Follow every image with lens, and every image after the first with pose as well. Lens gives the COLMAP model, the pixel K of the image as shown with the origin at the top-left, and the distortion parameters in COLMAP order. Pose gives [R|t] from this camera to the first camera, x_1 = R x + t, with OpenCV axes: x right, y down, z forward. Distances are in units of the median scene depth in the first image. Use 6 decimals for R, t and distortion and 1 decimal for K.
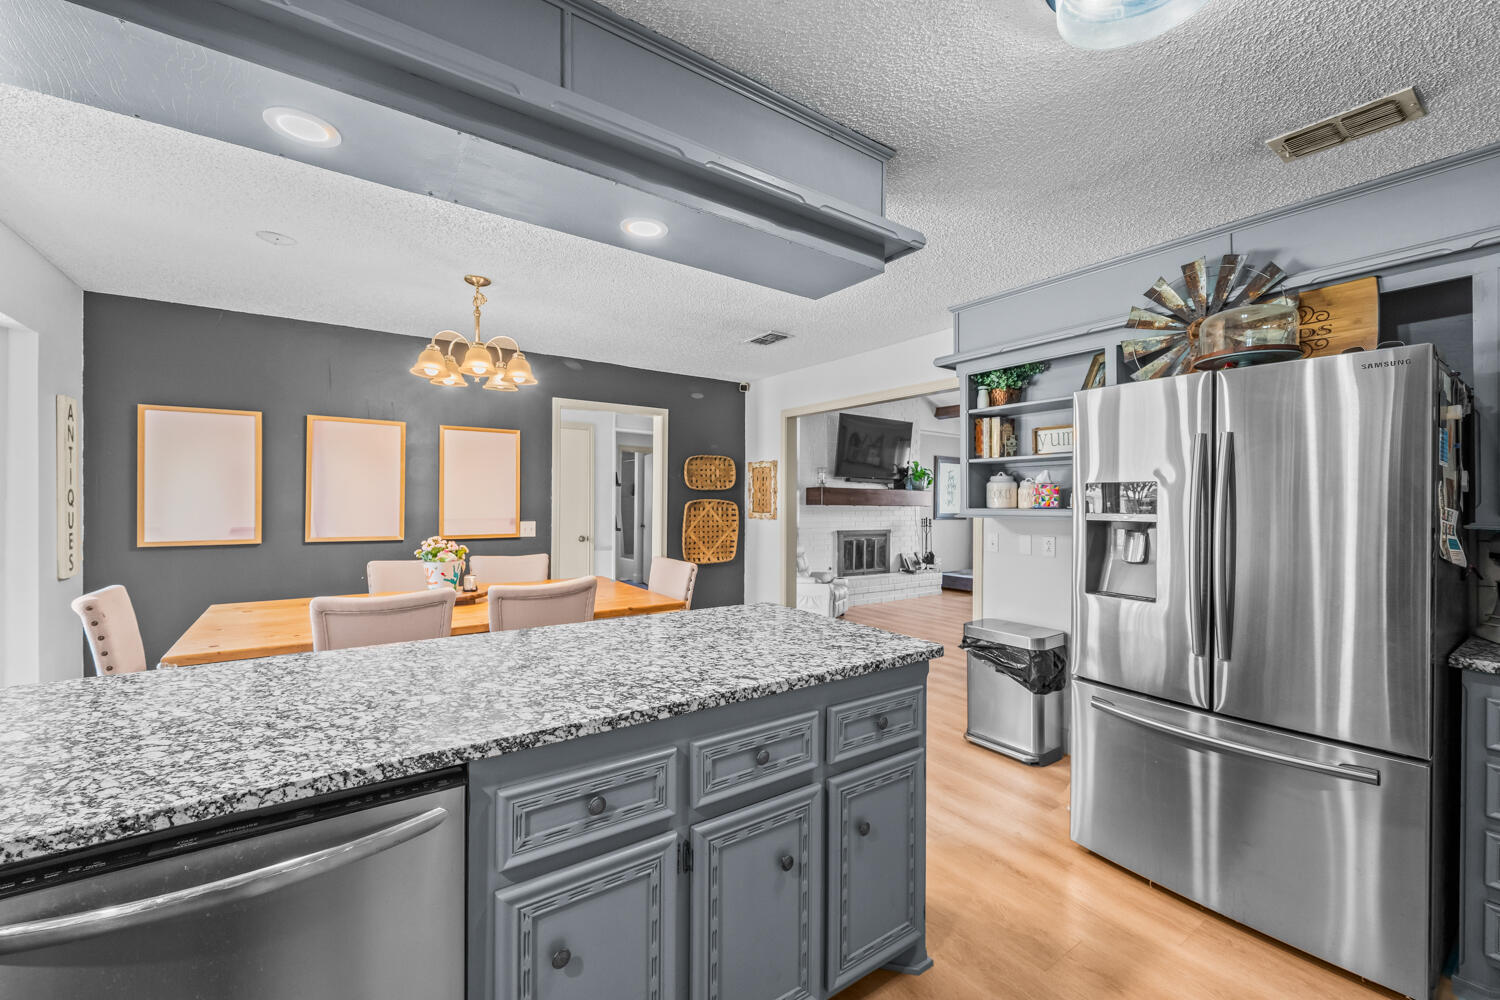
lens RADIAL K [[622.1, 0, 758.4], [0, 622.1, 497.7], [0, 0, 1]] dist [-0.001574, -0.000074]
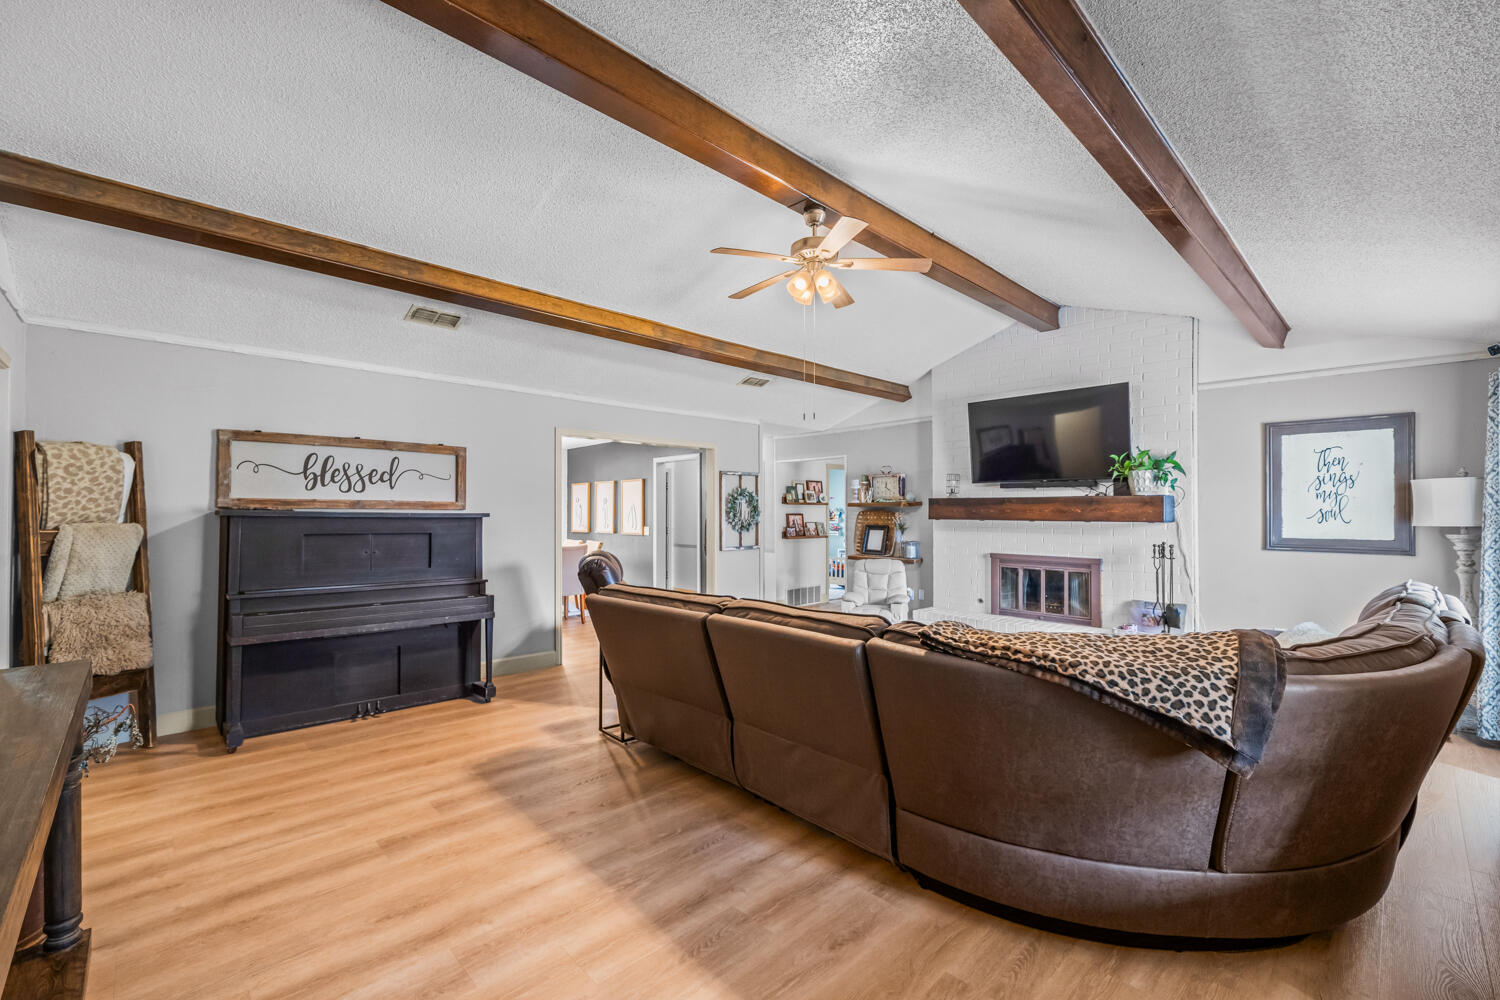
lens RADIAL K [[653.7, 0, 737.3], [0, 653.7, 509.1], [0, 0, 1]] dist [0.004409, -0.001043]
pose [[0.109878, -0.016867, -0.993802, 1.800487], [0.004625, 0.999854, -0.016459, 0.021329], [0.993934, -0.002787, 0.109940, 1.208316]]
